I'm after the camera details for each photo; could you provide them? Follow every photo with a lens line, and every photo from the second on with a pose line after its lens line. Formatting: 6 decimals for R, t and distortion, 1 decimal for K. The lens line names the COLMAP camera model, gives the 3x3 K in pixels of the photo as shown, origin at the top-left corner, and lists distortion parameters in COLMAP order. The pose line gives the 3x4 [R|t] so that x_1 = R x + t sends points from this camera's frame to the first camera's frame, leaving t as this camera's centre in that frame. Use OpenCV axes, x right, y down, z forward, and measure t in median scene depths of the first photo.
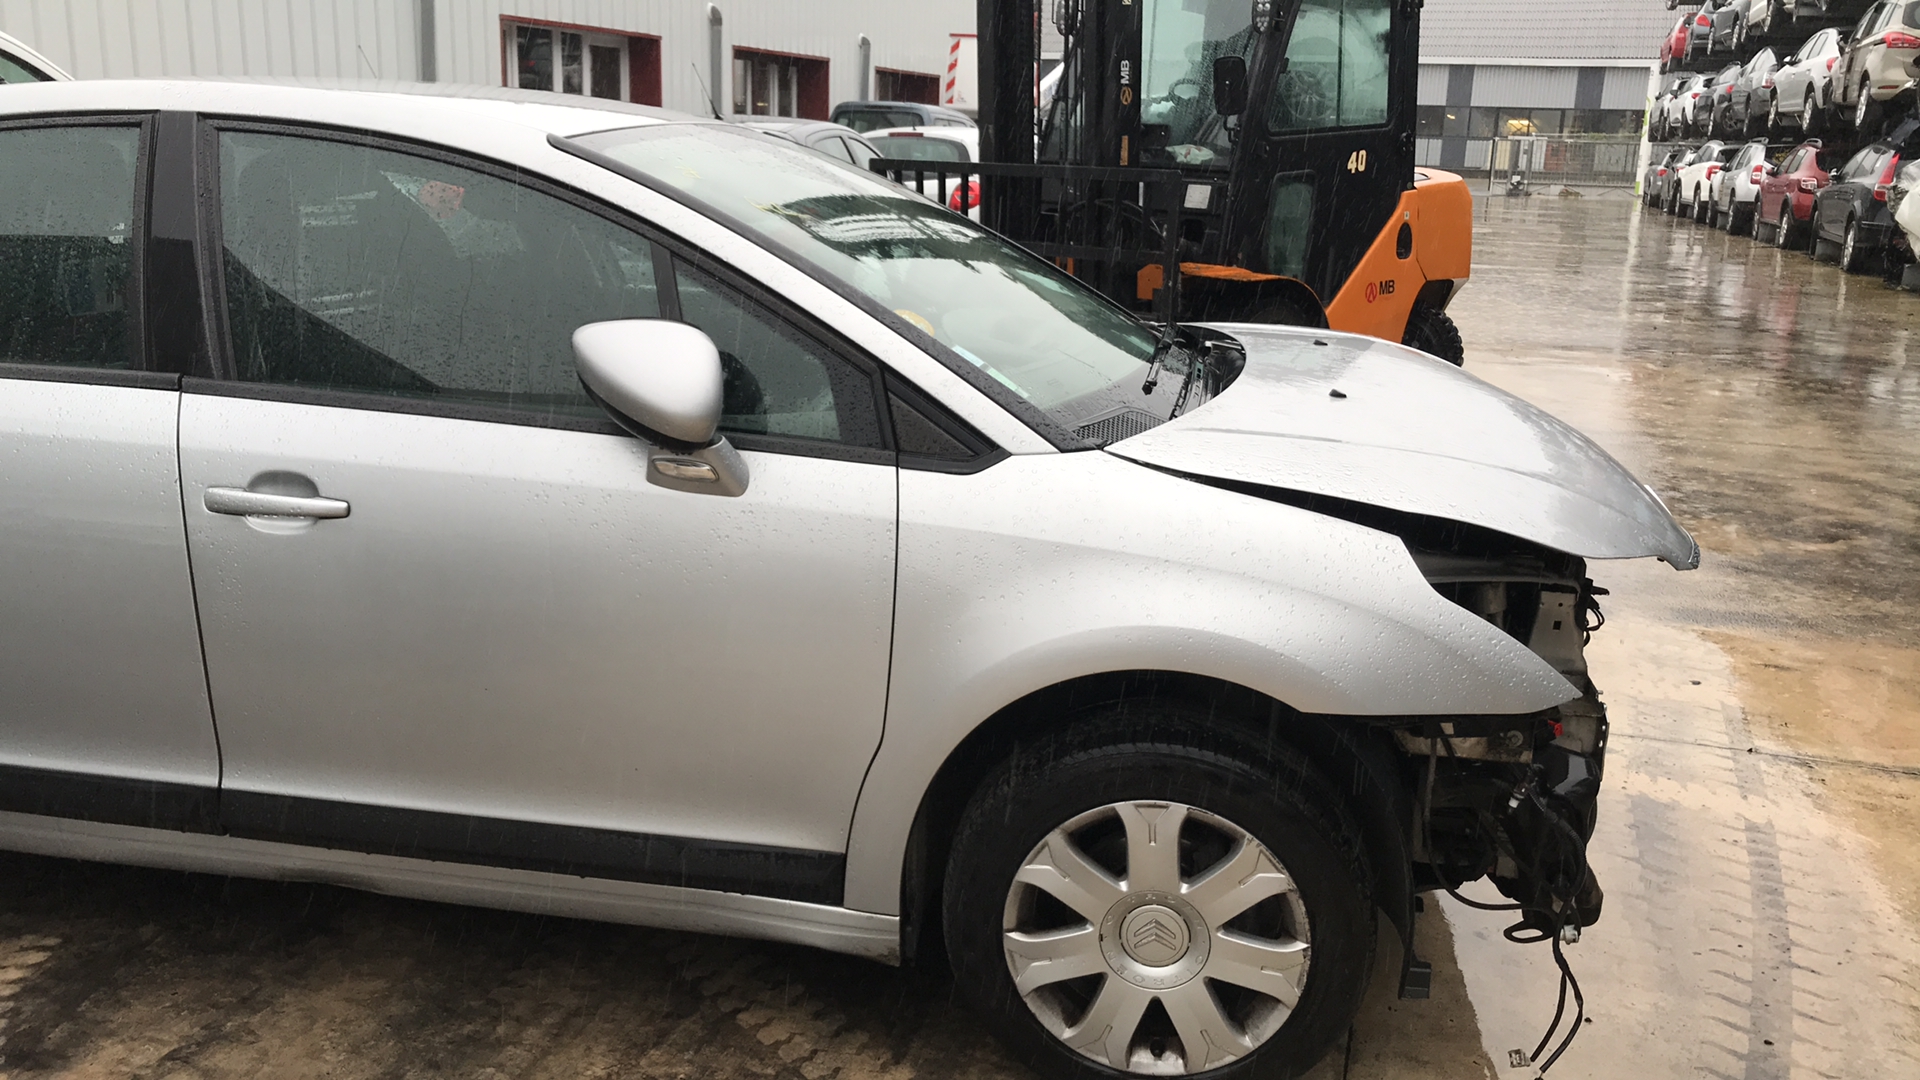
lens RADIAL K [[1554.6, 0, 960.0], [0, 1554.6, 540.0], [0, 0, 1]] dist [0.021625, -0.007618]
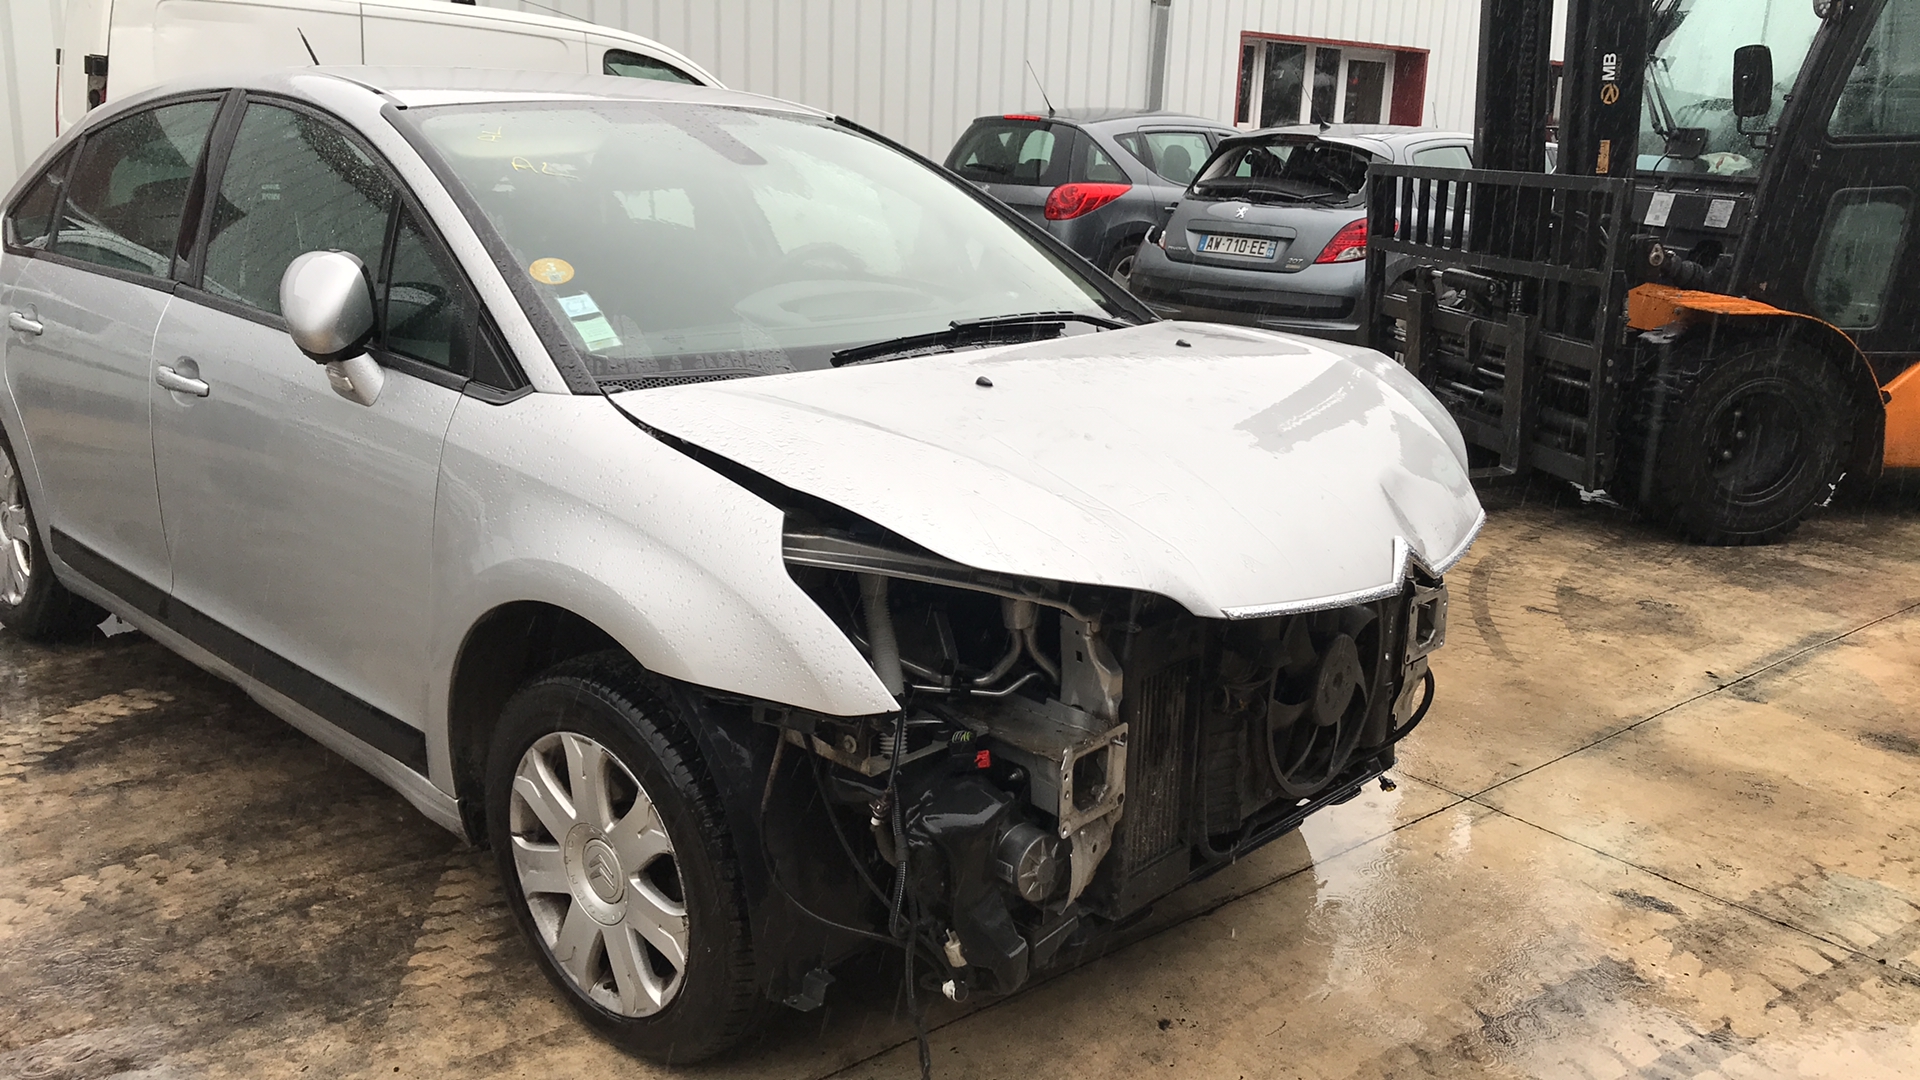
lens RADIAL K [[1554.6, 0, 960.0], [0, 1554.6, 540.0], [0, 0, 1]] dist [0.021625, -0.007618]
pose [[0.839880, 0.142374, -0.523767, 0.271655], [-0.149465, 0.988342, 0.028984, -0.009171], [0.521787, 0.053942, 0.851368, 0.074623]]
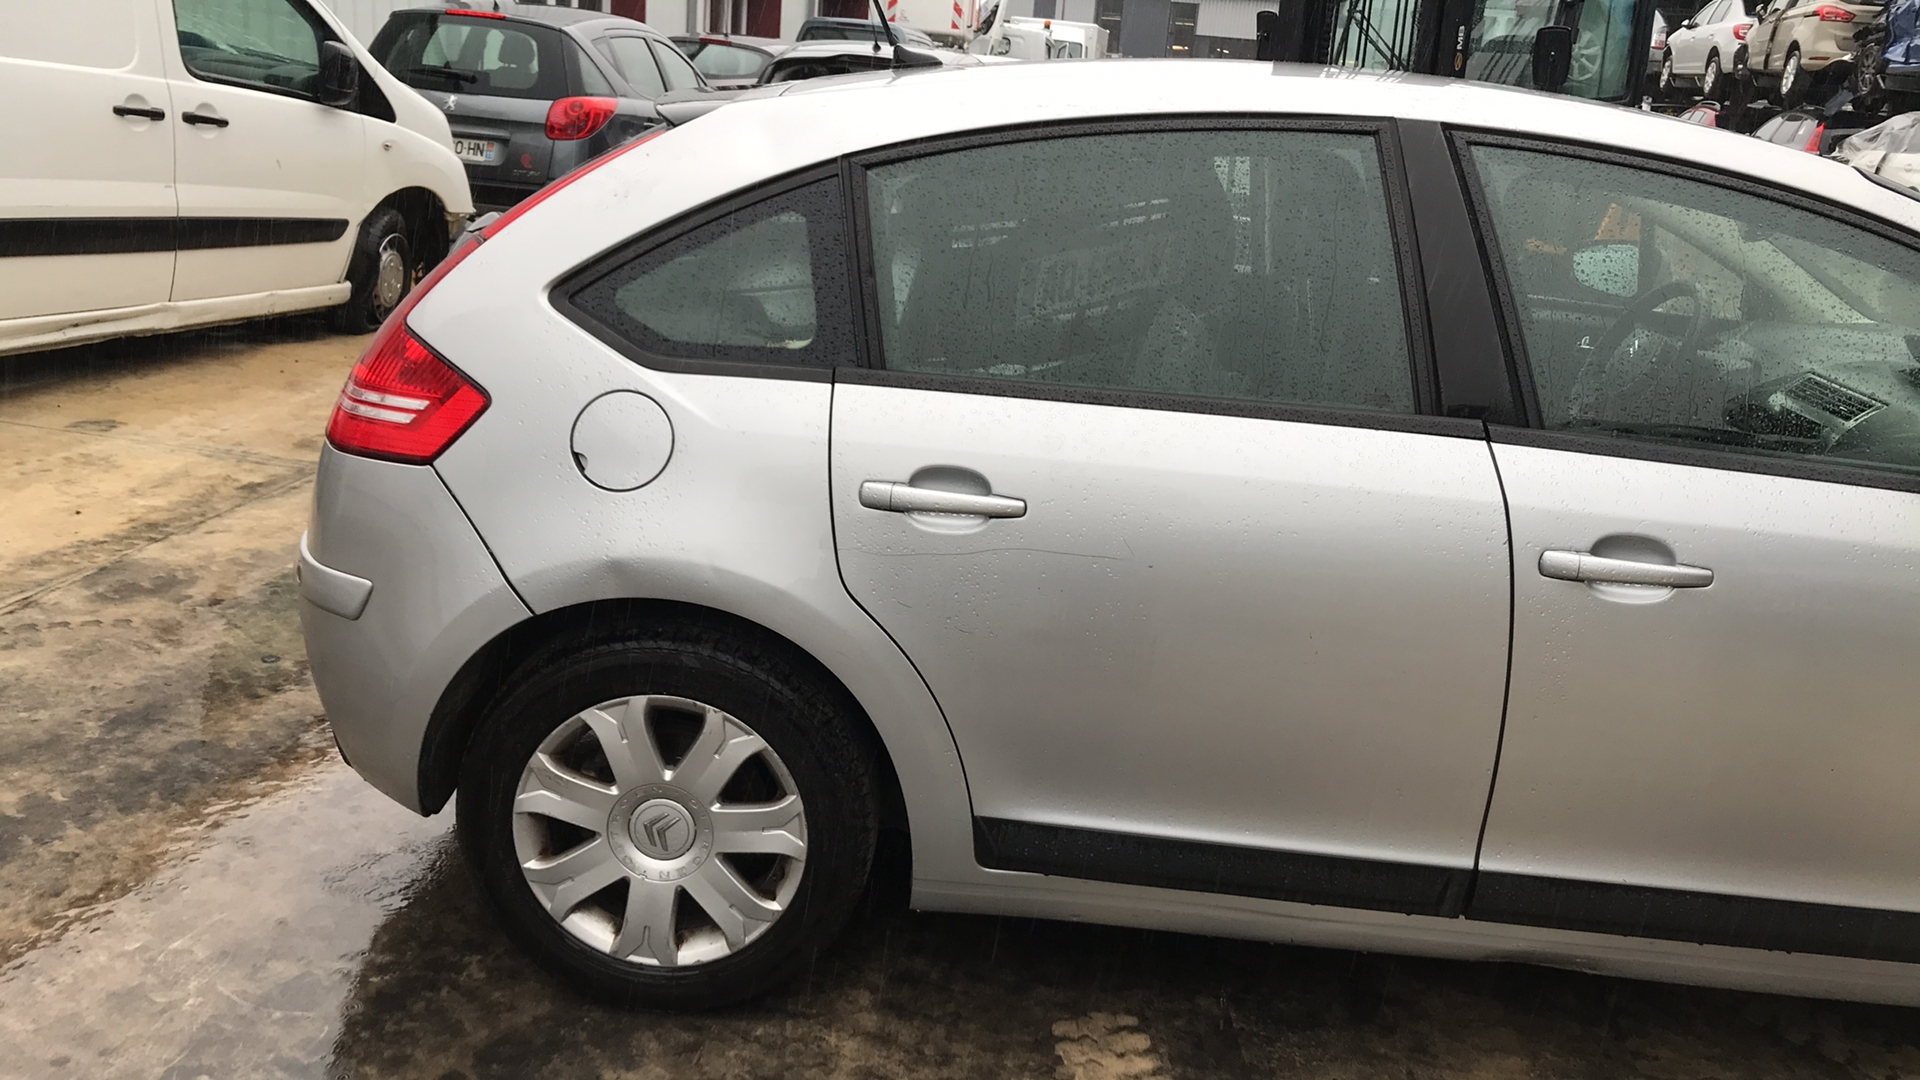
lens RADIAL K [[1554.6, 0, 960.0], [0, 1554.6, 540.0], [0, 0, 1]] dist [0.021625, -0.007618]
pose [[0.990491, 0.009195, 0.137270, -0.312432], [-0.016394, 0.998543, 0.051409, -0.026851], [-0.136597, -0.053170, 0.989199, 0.049573]]
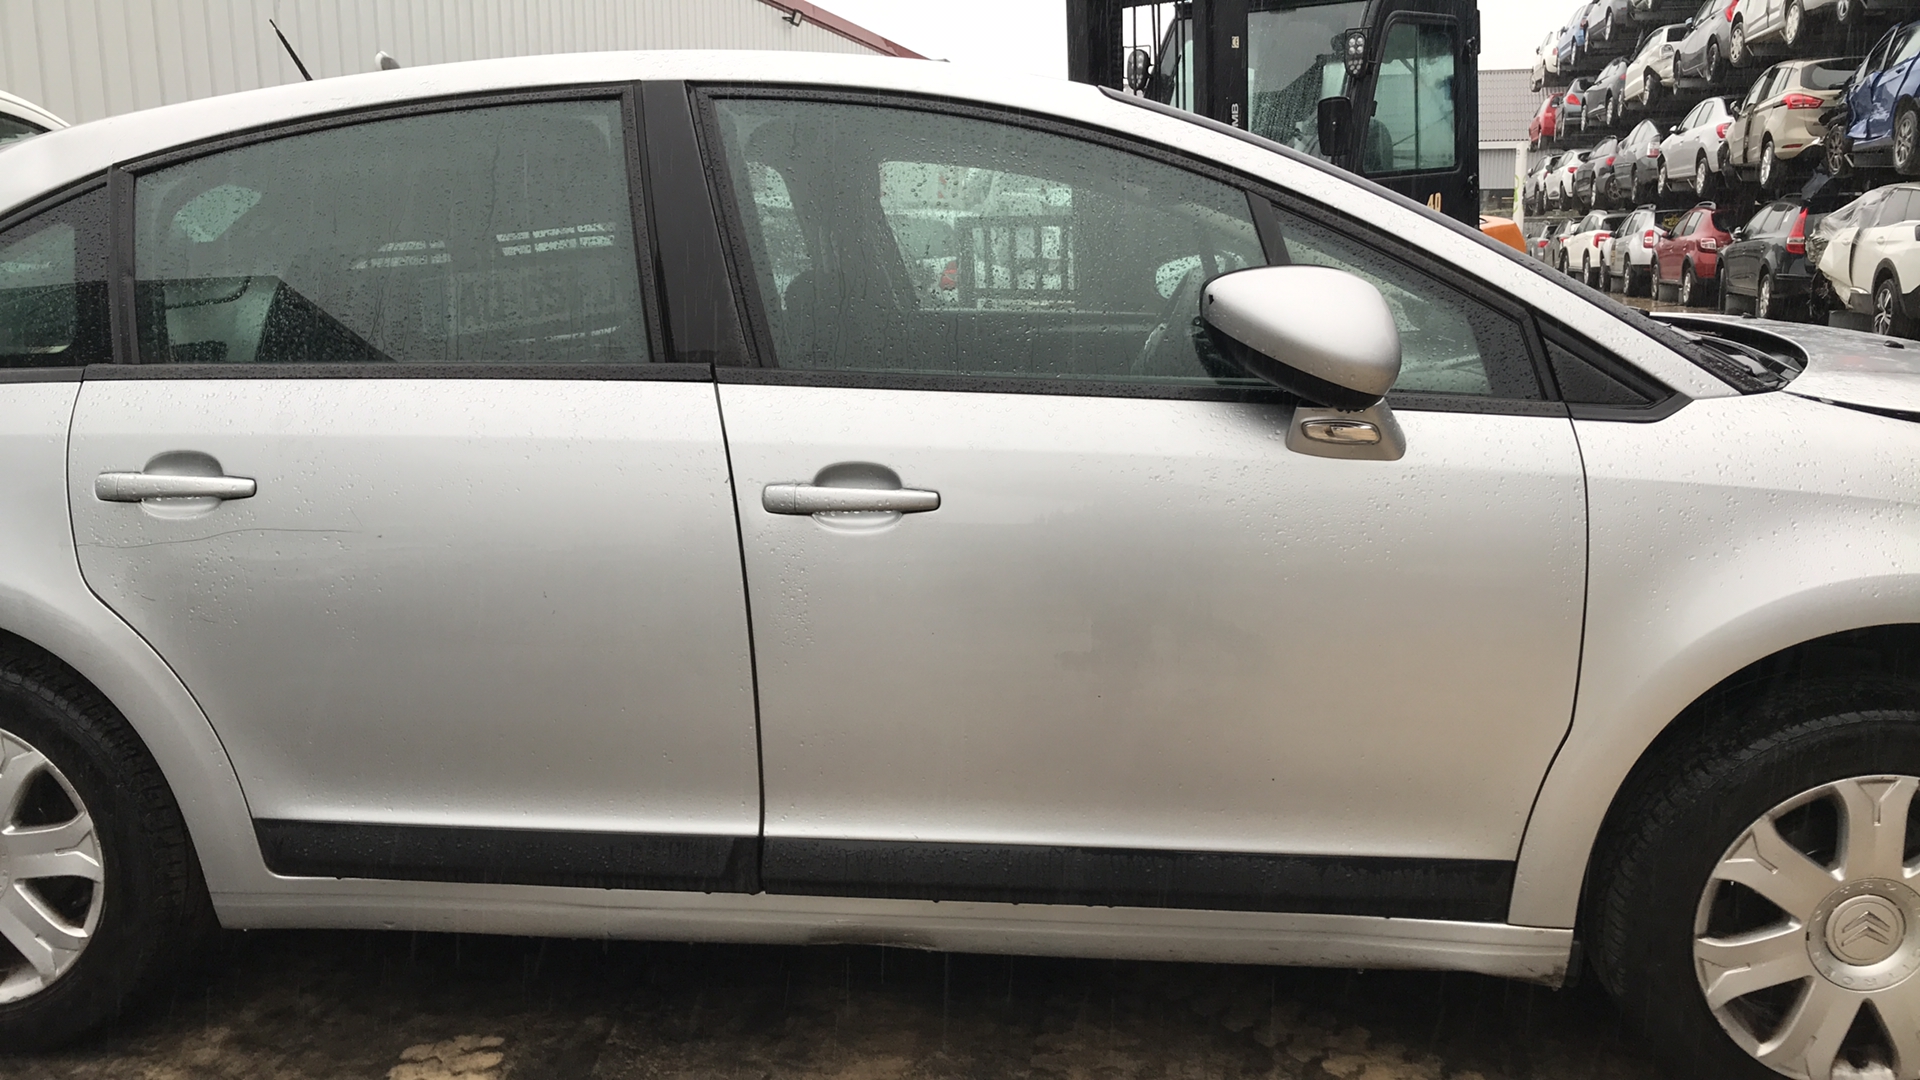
lens RADIAL K [[1554.6, 0, 960.0], [0, 1554.6, 540.0], [0, 0, 1]] dist [0.021625, -0.007618]
pose [[0.995647, -0.050957, 0.078038, -0.146617], [0.055841, 0.996529, -0.061735, 0.018594], [-0.074622, 0.065824, 0.995037, 0.041877]]
